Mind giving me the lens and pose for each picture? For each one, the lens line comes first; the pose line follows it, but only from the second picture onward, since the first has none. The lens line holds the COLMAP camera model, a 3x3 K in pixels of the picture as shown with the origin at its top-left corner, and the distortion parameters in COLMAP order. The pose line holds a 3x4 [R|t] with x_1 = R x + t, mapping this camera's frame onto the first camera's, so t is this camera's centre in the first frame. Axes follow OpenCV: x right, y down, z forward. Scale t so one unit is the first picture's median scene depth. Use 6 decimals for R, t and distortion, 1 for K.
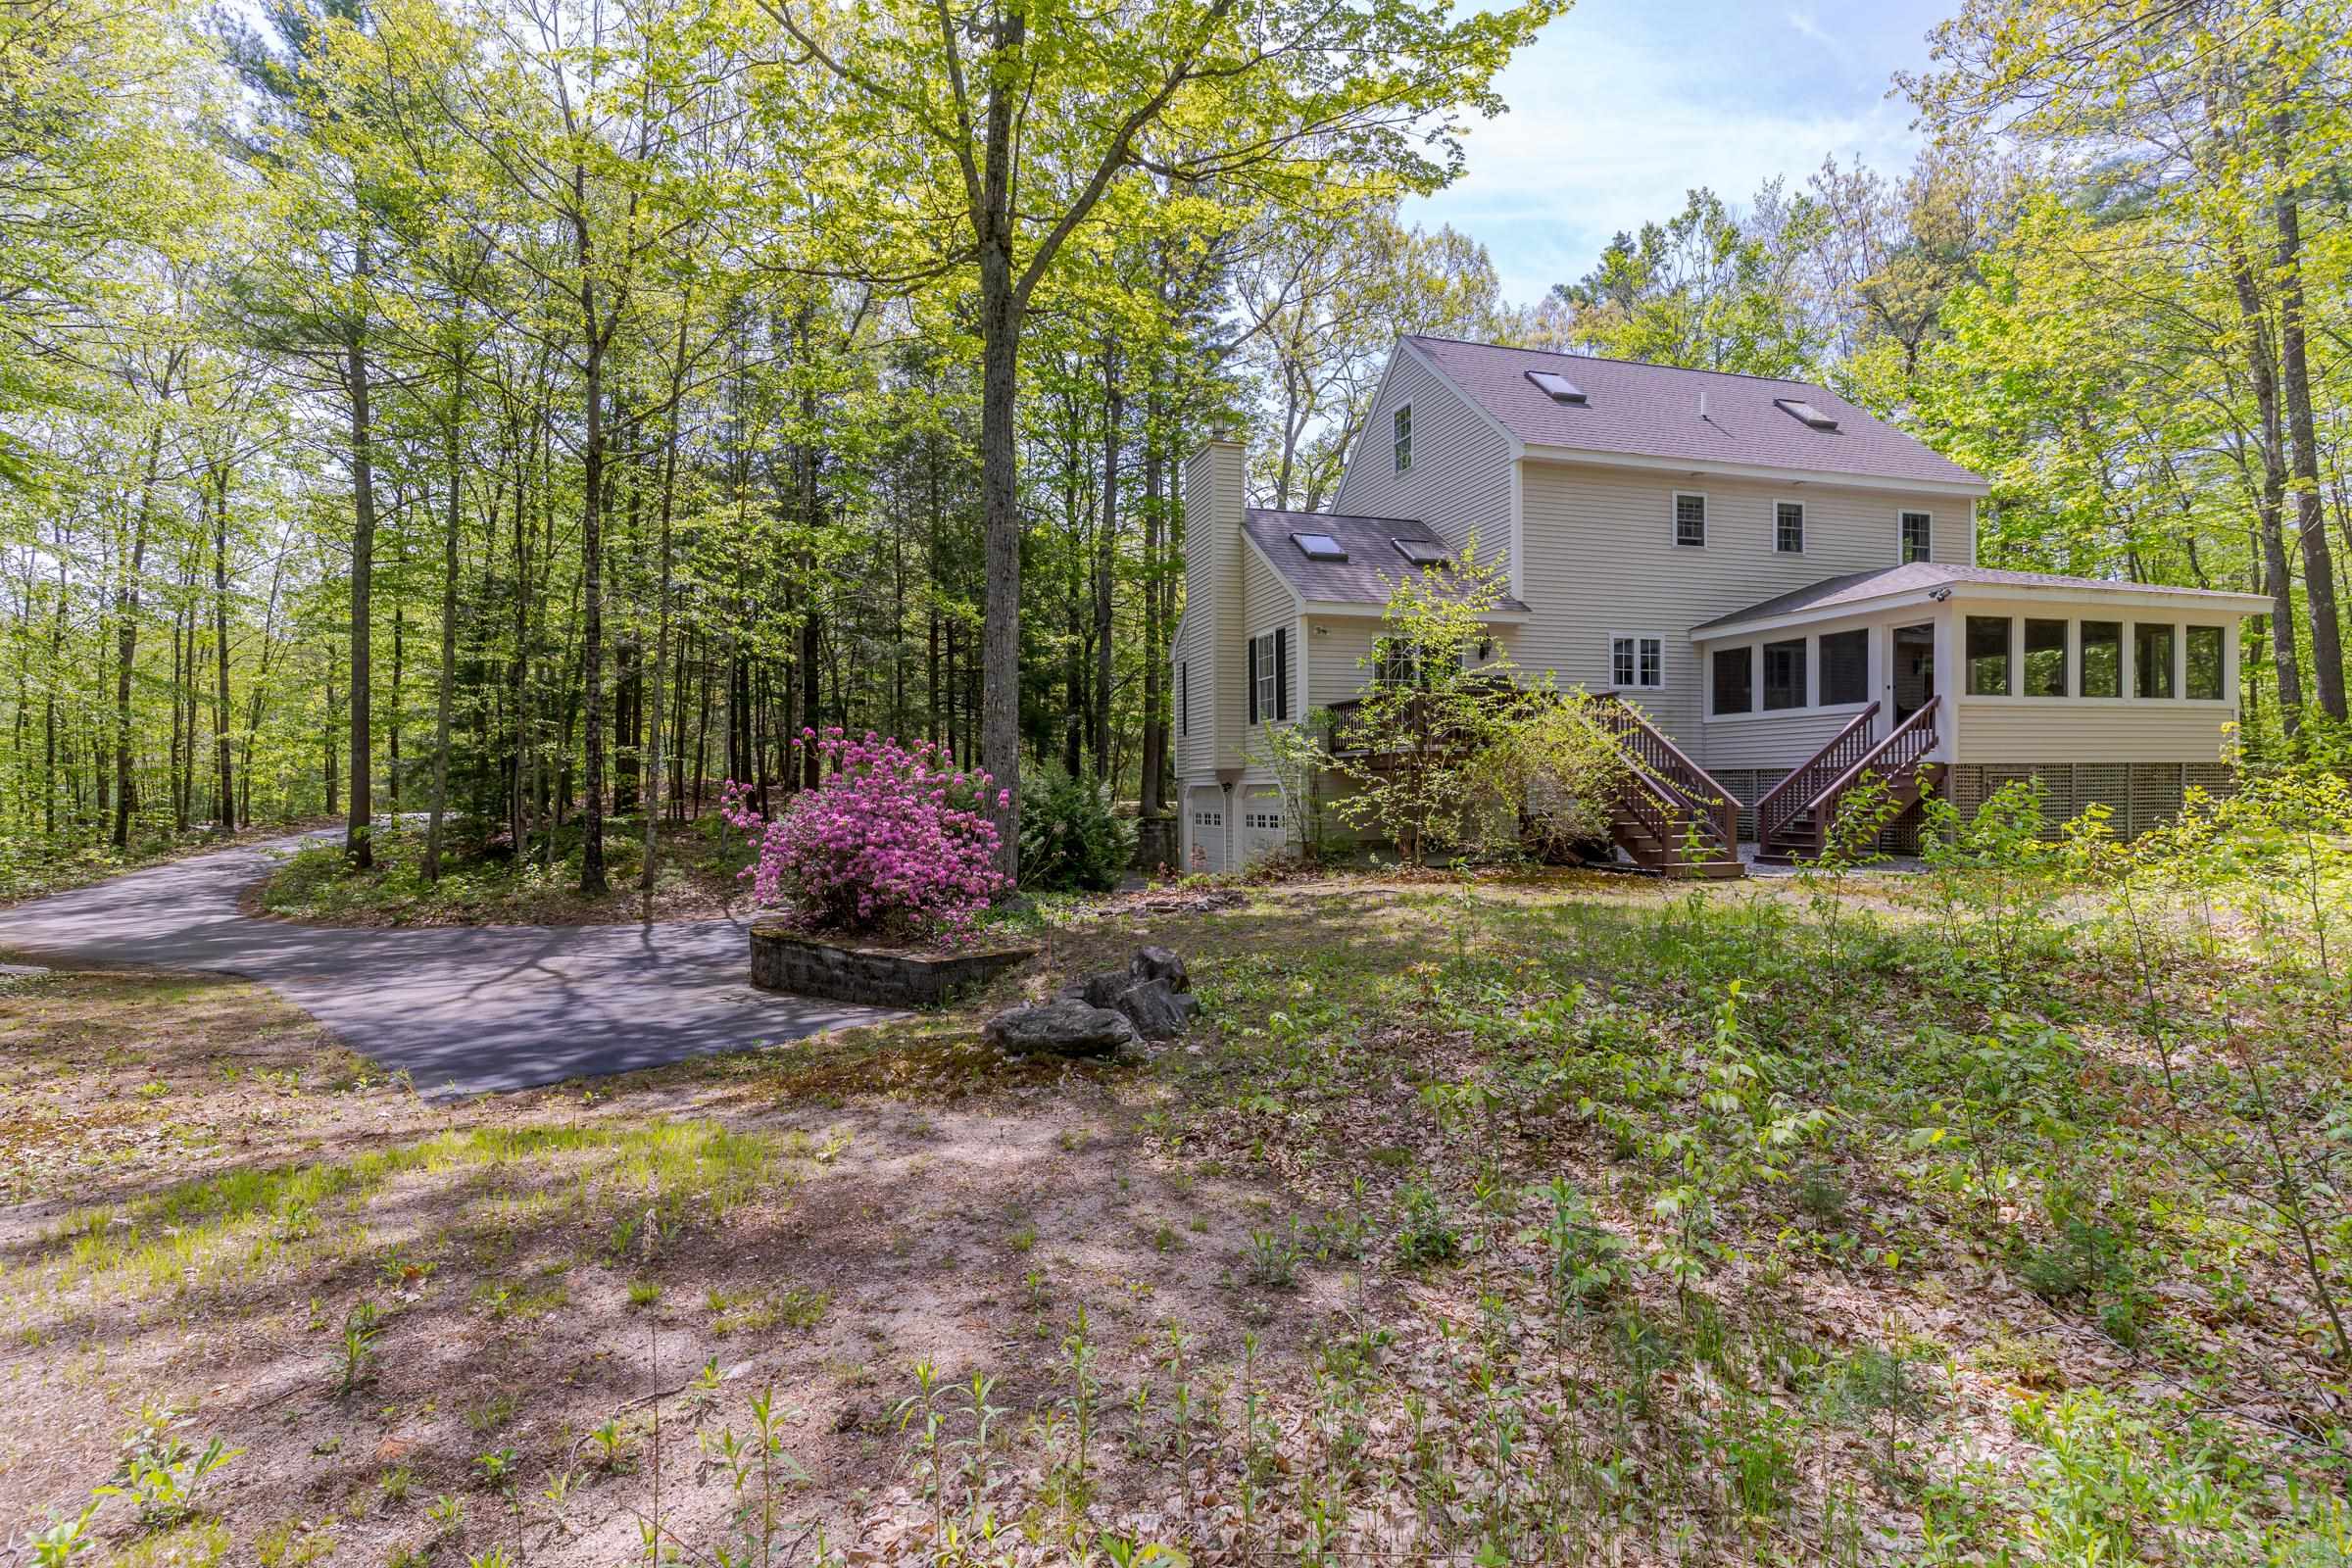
lens RADIAL K [[1120.4, 0, 1176.0], [0, 1120.4, 784.0], [0, 0, 1]] dist [0.002694, -0.000169]
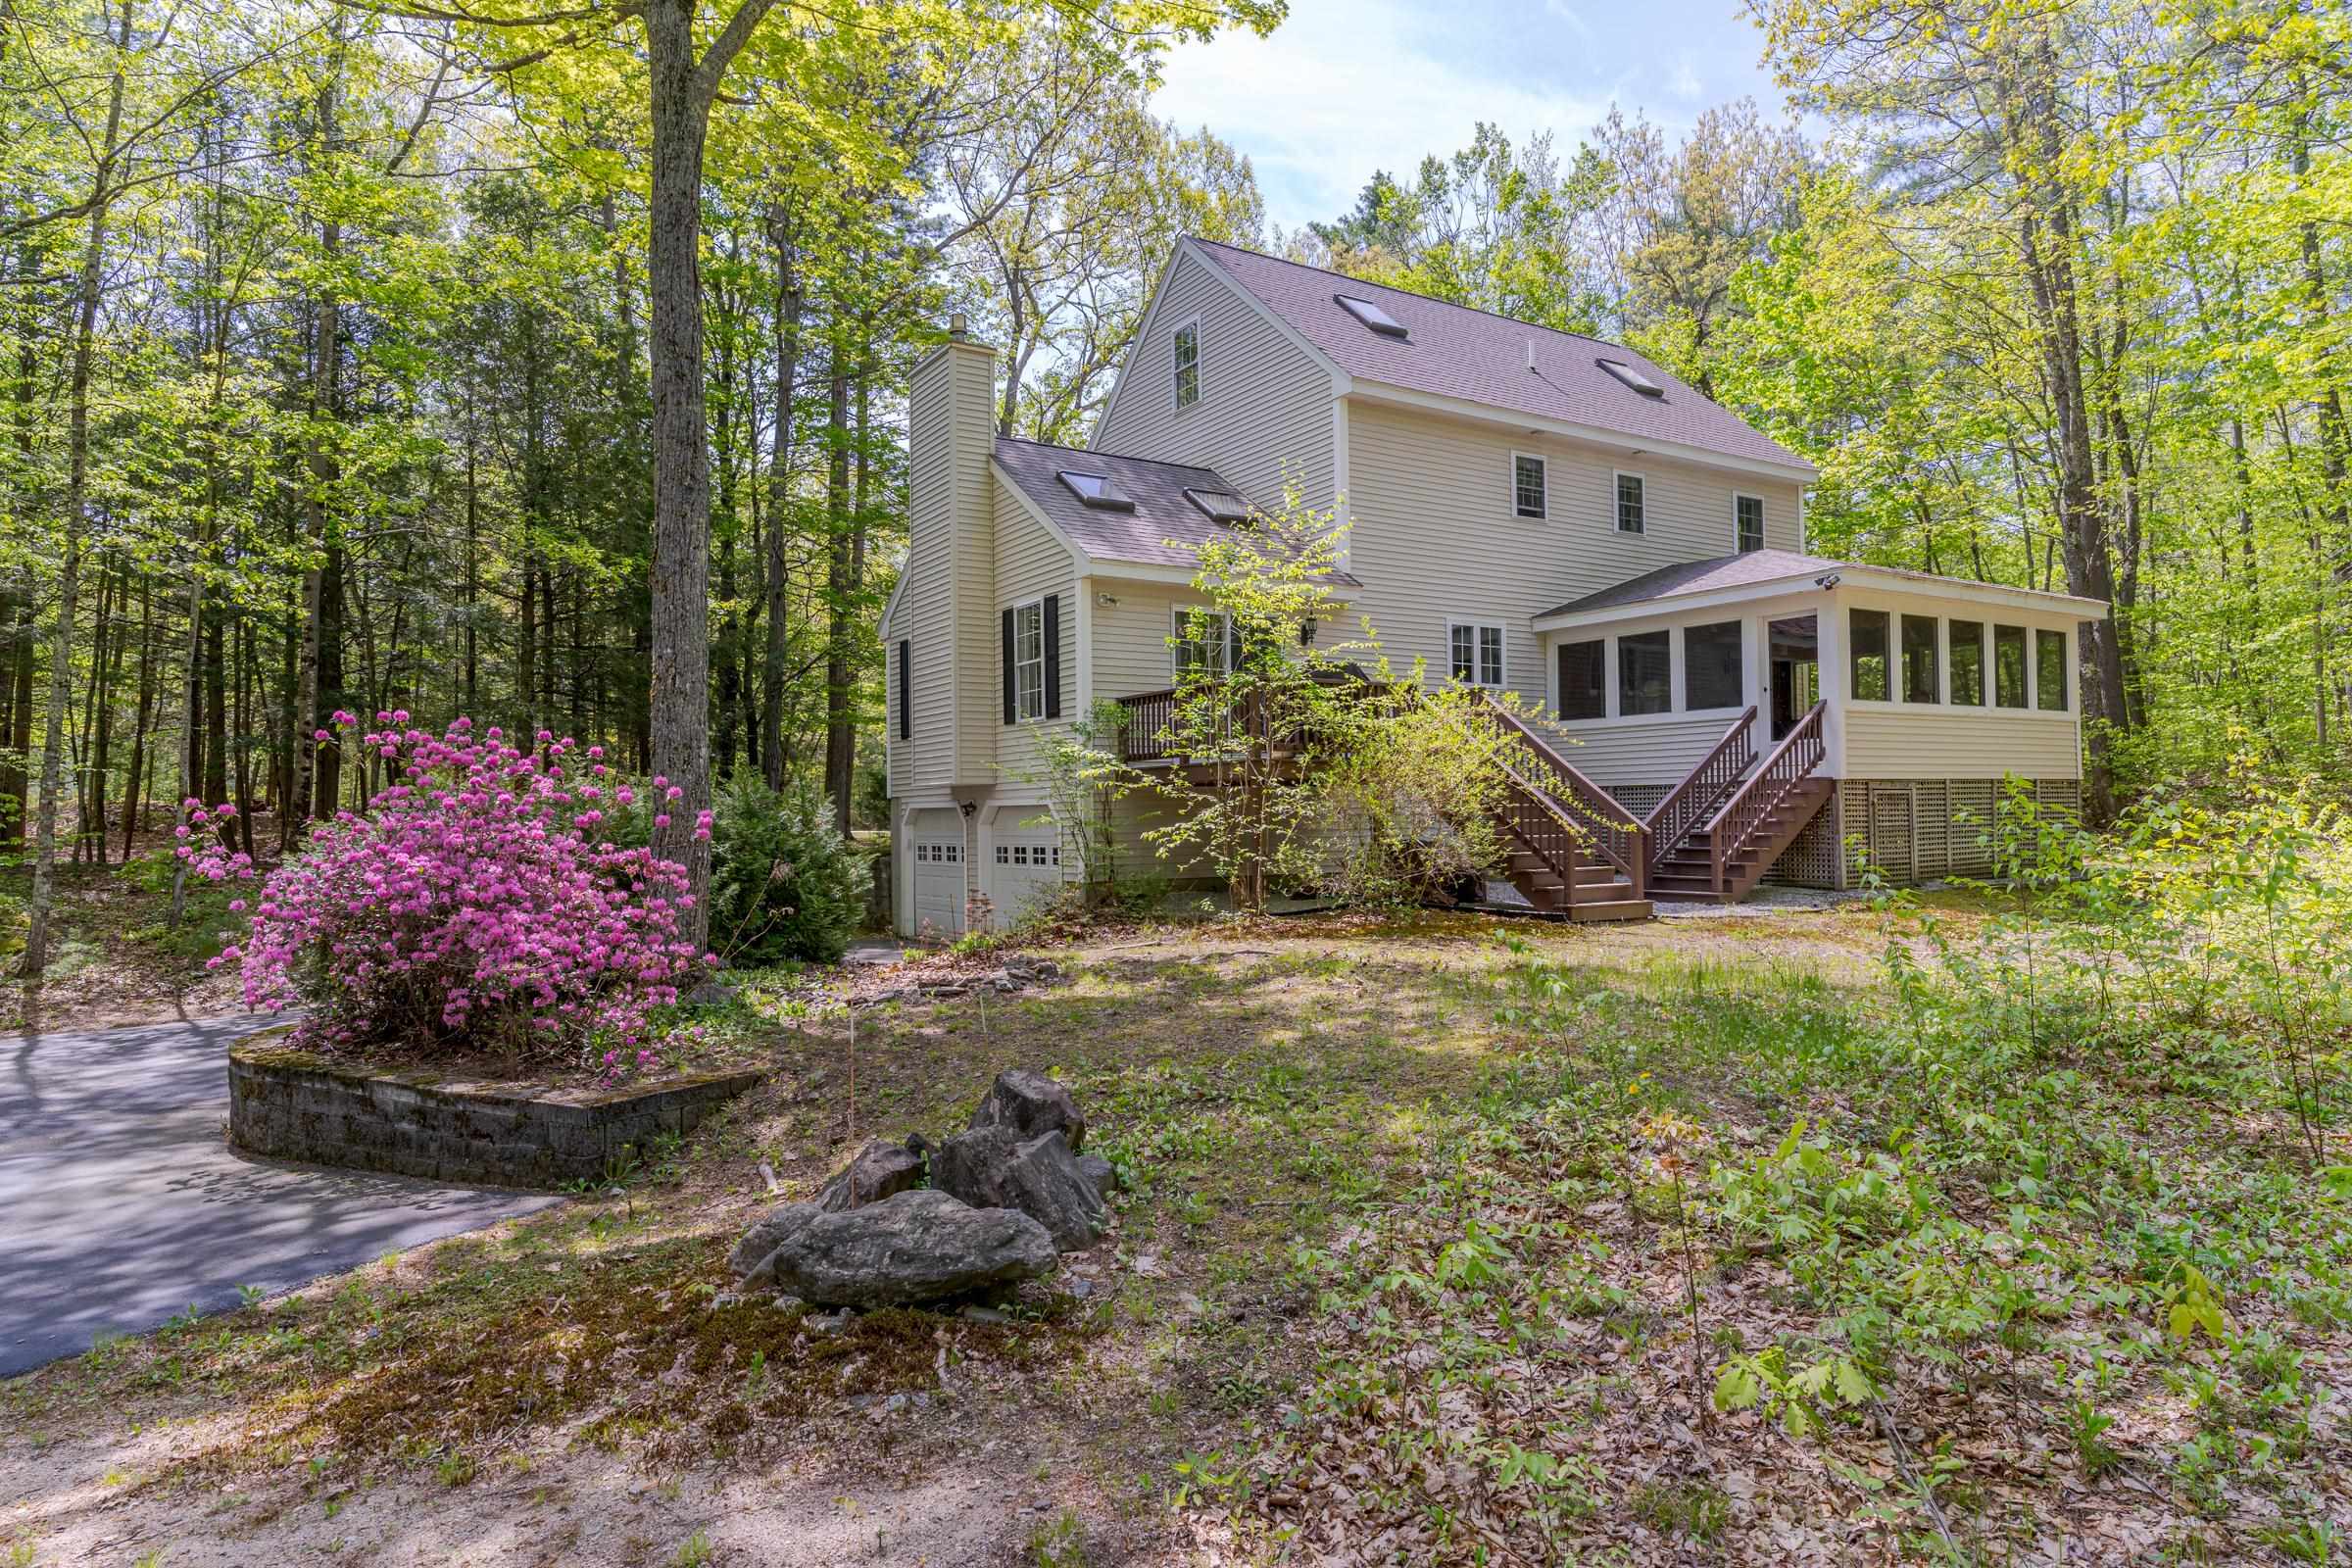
lens RADIAL K [[1331.7, 0, 1175.5], [0, 1331.7, 775.7], [0, 0, 1]] dist [-0.002542, 0.001604]
pose [[0.965989, 0.003602, 0.258557, -0.052351], [0.002889, 0.999690, -0.024720, 0.002554], [-0.258566, 0.024626, 0.965680, 0.125117]]
